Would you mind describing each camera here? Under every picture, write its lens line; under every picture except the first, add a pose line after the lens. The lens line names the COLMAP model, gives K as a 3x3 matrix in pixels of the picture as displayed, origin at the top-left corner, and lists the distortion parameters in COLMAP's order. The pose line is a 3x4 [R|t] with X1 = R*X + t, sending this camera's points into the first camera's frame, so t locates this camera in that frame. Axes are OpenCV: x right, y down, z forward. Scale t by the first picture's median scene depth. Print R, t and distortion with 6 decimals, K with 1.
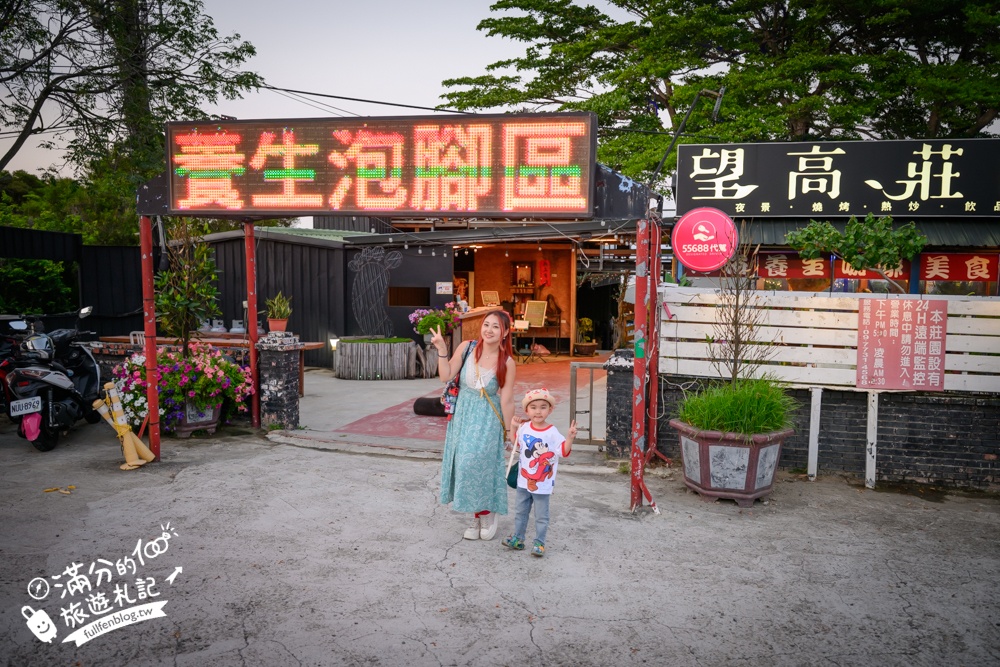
lens RADIAL K [[813.2, 0, 498.5], [0, 813.2, 335.2], [0, 0, 1]] dist [0.001949, -0.000842]
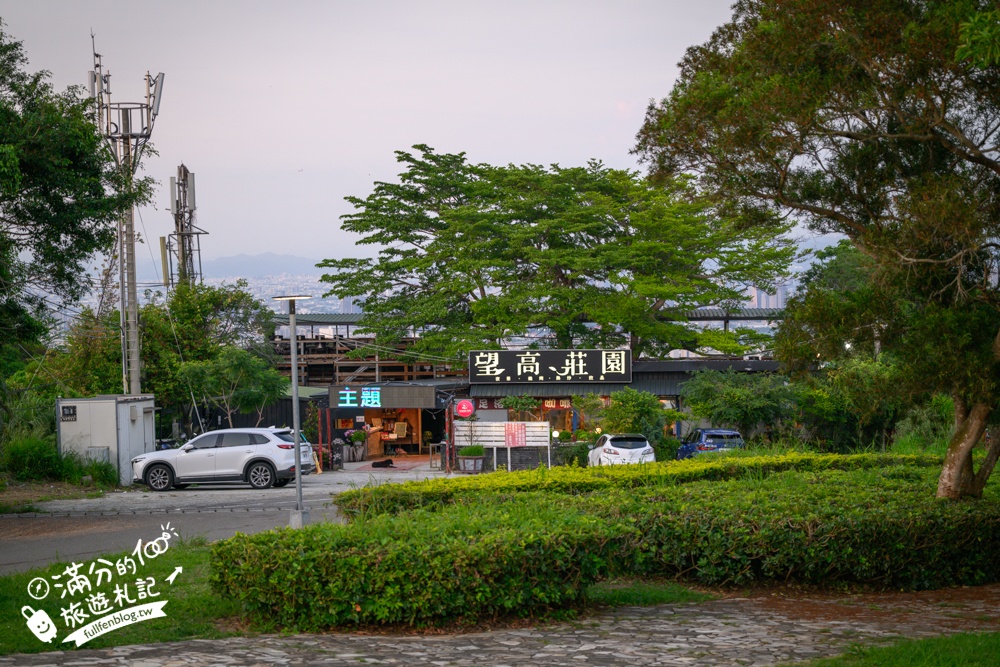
lens RADIAL K [[1988.5, 0, 498.3], [0, 1988.5, 335.0], [0, 0, 1]] dist [0.002432, 0.000000]
pose [[0.986537, -0.027615, 0.161188, -0.592206], [0.039177, 0.996847, -0.069000, 0.101568], [-0.158775, 0.074386, 0.984509, -4.502000]]
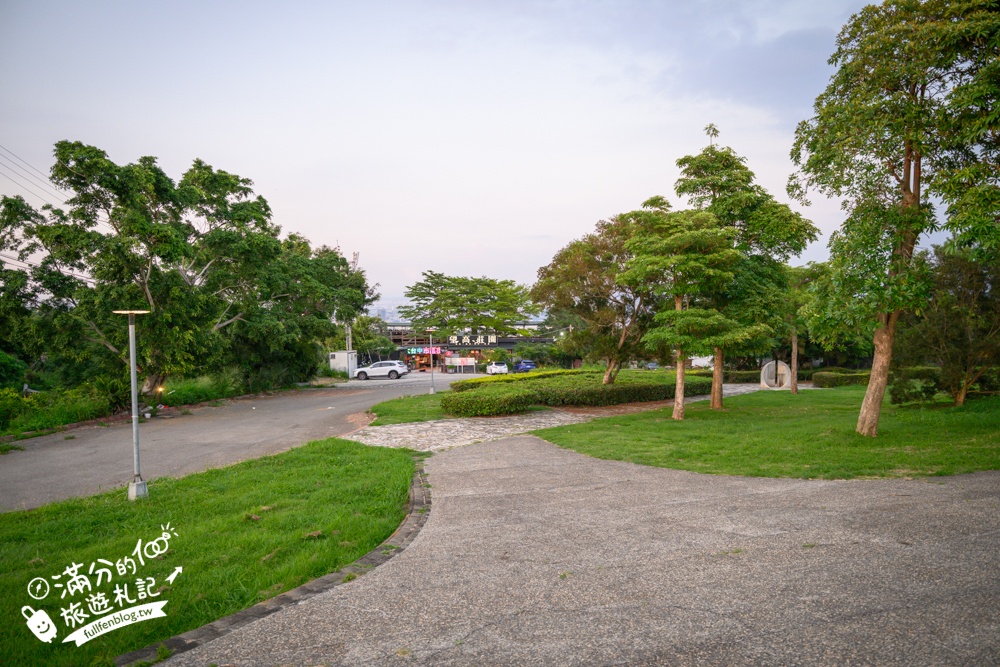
lens RADIAL K [[678.1, 0, 502.9], [0, 678.1, 328.9], [0, 0, 1]] dist [-0.003996, 0.000956]
pose [[0.964090, -0.027496, 0.264149, -0.923419], [0.043676, 0.997499, -0.055577, 0.061322], [-0.261960, 0.065118, 0.962879, -5.084592]]
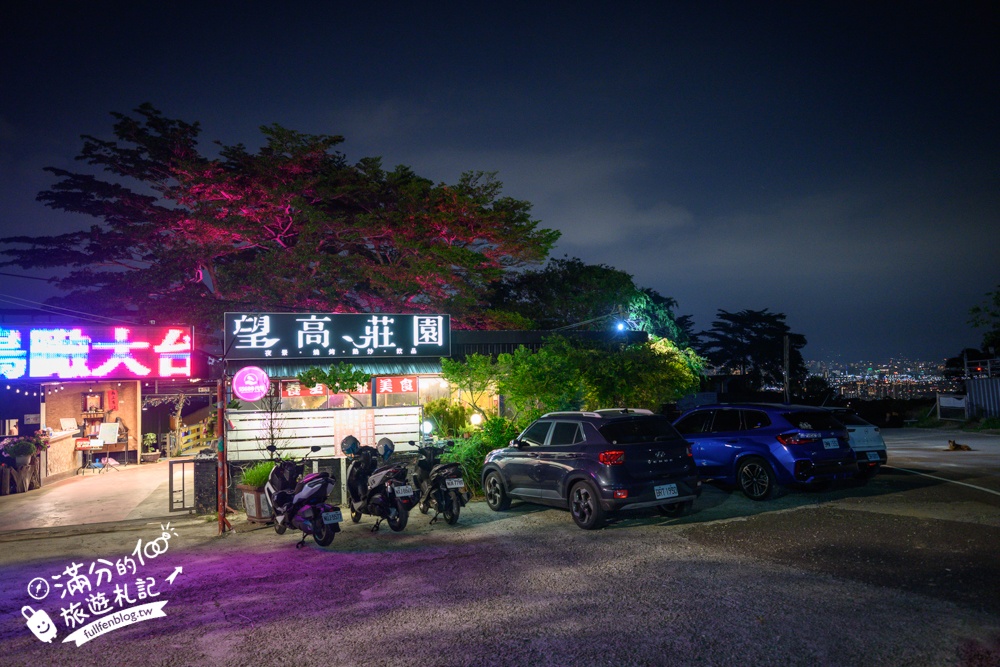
lens RADIAL K [[678.1, 0, 507.9], [0, 678.1, 333.9], [0, 0, 1]] dist [-0.003996, 0.000956]
pose [[0.807561, -0.002128, 0.589780, -0.100763], [0.089487, 0.988858, -0.118964, 0.002240], [-0.582956, 0.148848, 0.798753, -0.320481]]
